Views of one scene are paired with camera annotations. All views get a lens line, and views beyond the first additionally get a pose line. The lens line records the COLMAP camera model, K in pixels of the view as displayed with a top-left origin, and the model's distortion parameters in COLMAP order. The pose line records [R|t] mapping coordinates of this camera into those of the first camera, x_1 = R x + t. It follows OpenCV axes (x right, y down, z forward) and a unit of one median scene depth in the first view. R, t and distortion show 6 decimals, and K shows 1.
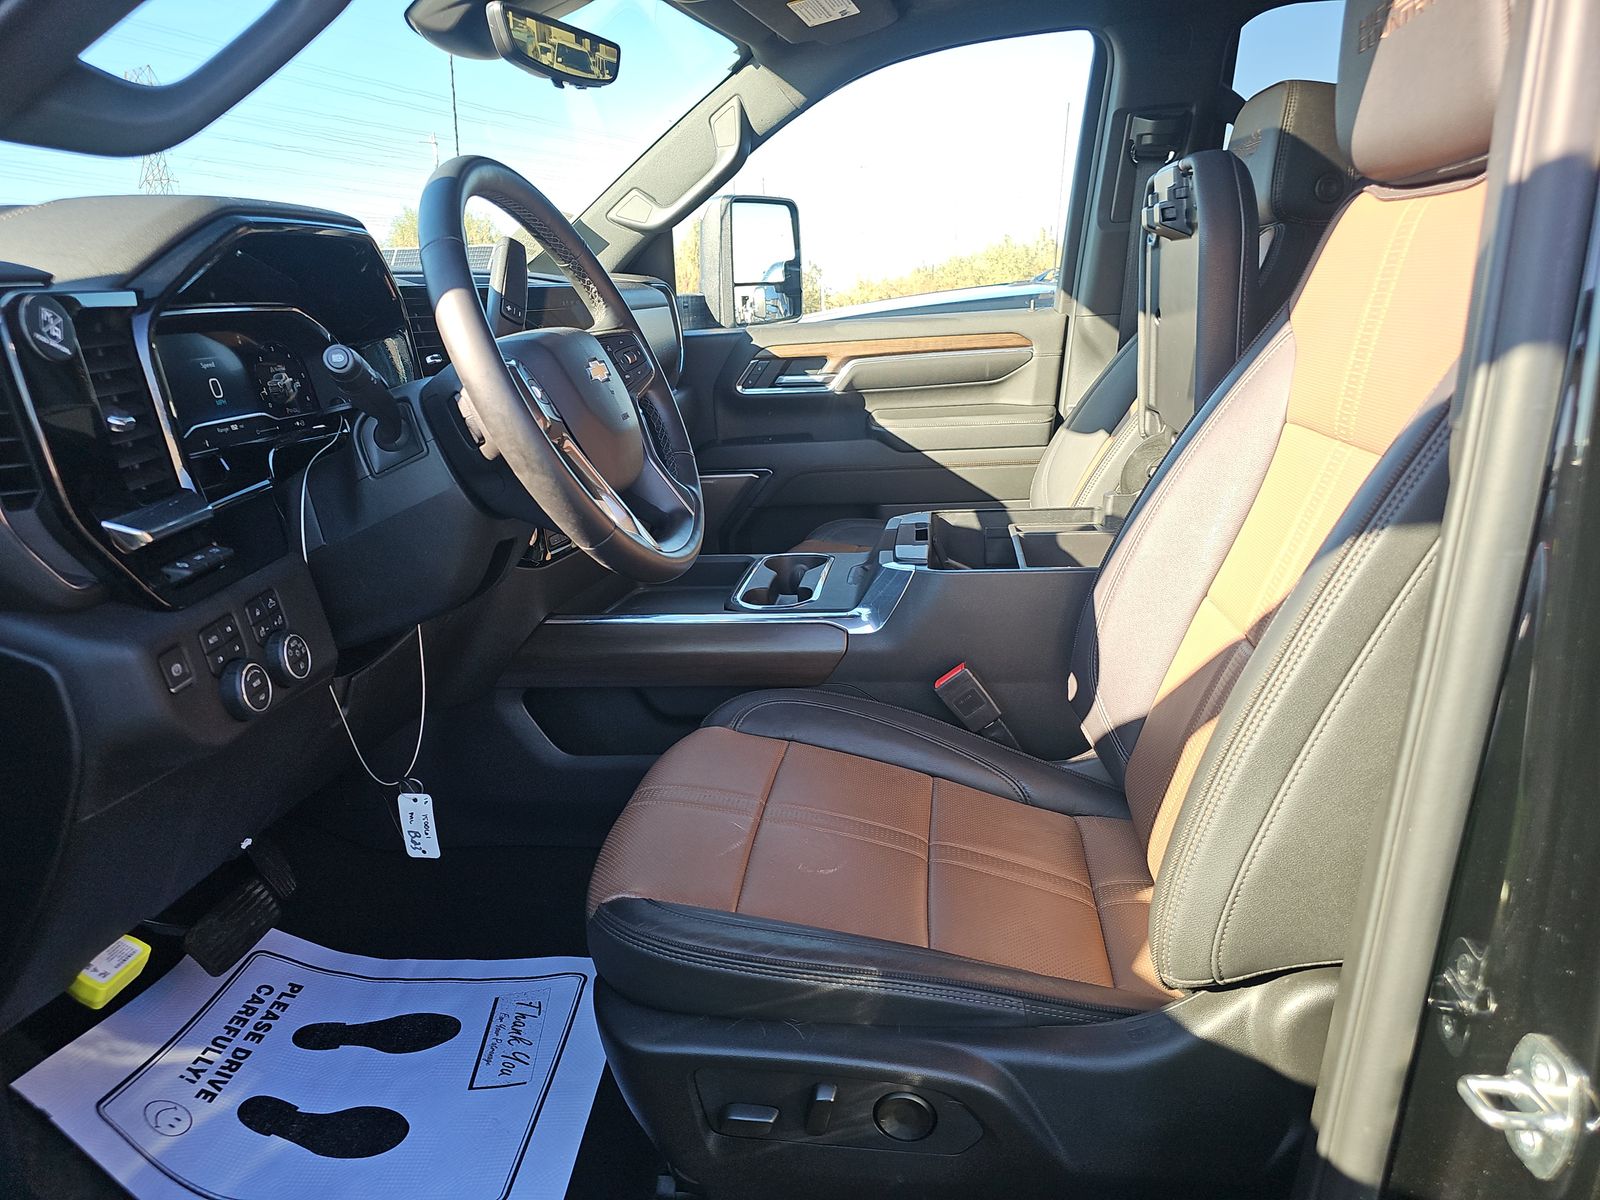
lens RADIAL K [[1080.9, 0, 796.2], [0, 1080.9, 601.0], [0, 0, 1]] dist [0.002956, 0.000707]
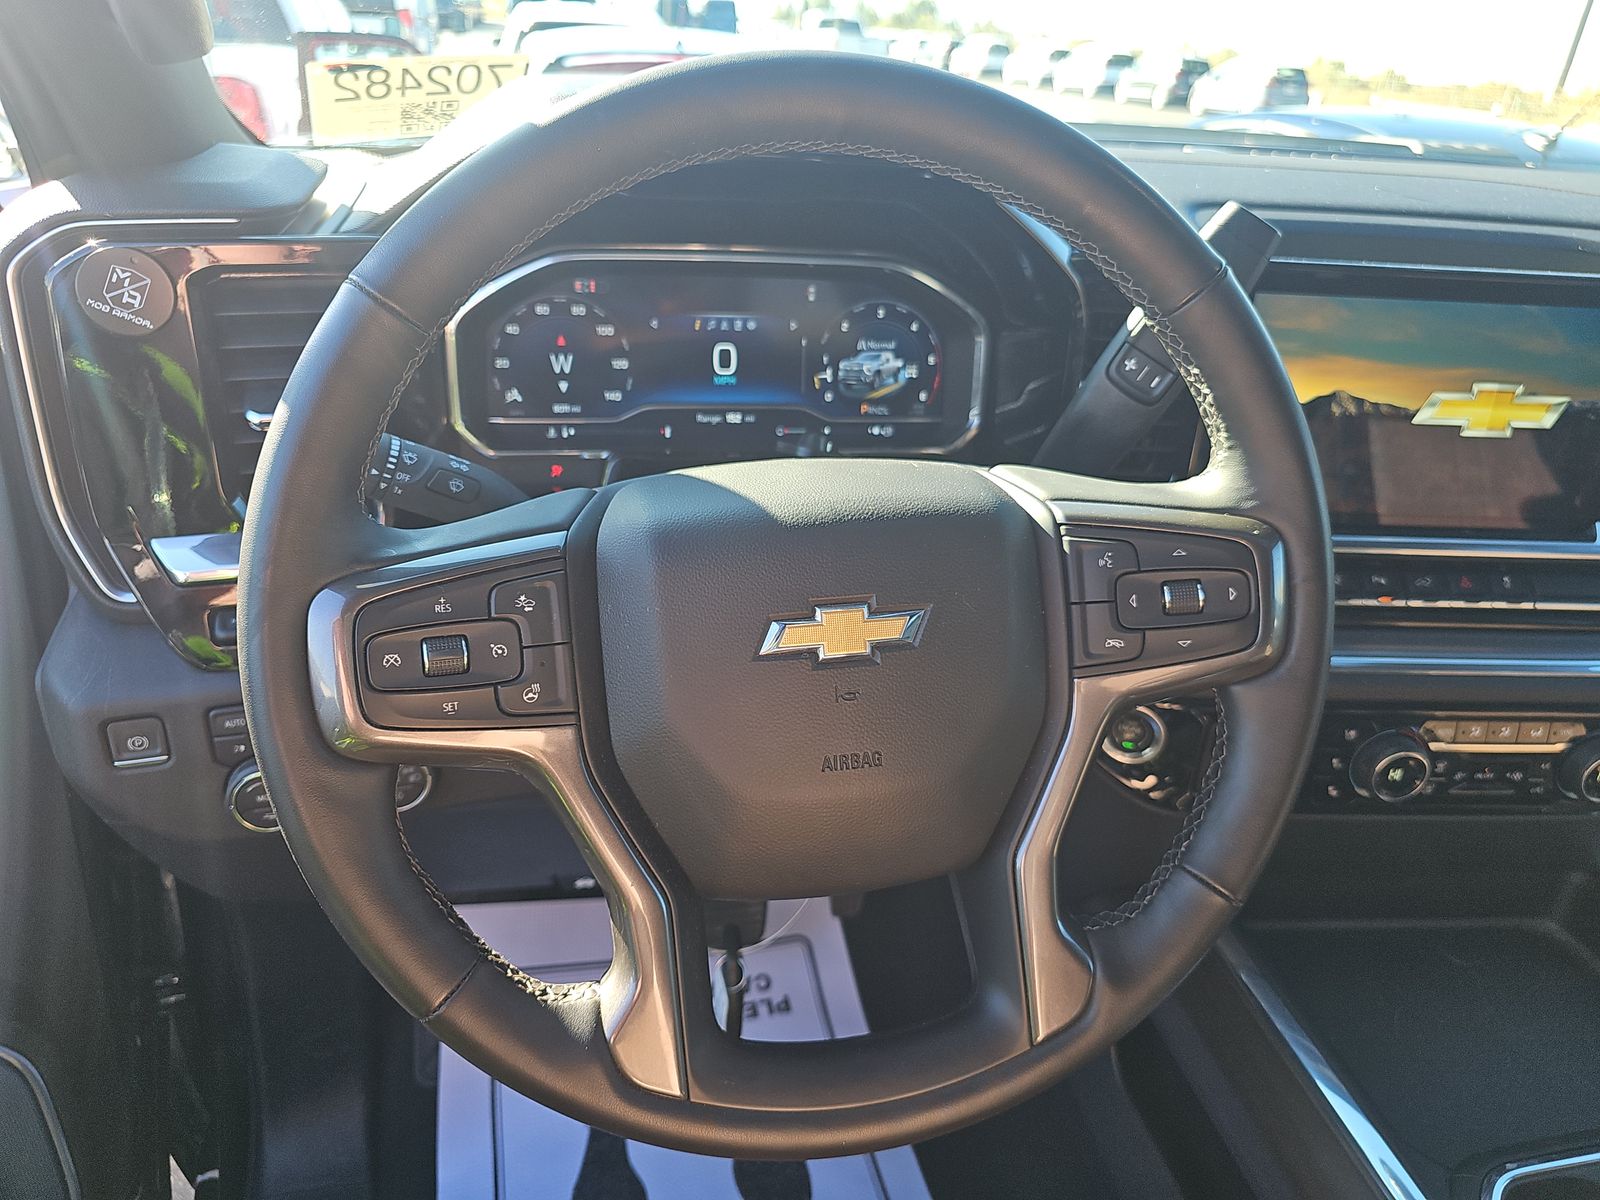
lens RADIAL K [[1080.9, 0, 797.2], [0, 1080.9, 594.9], [0, 0, 1]] dist [0.002956, 0.000707]
pose [[0.313860, 0.482658, -0.817639, 0.111746], [-0.326769, 0.863457, 0.384270, -0.318357], [0.891467, 0.146572, 0.428723, 0.696876]]
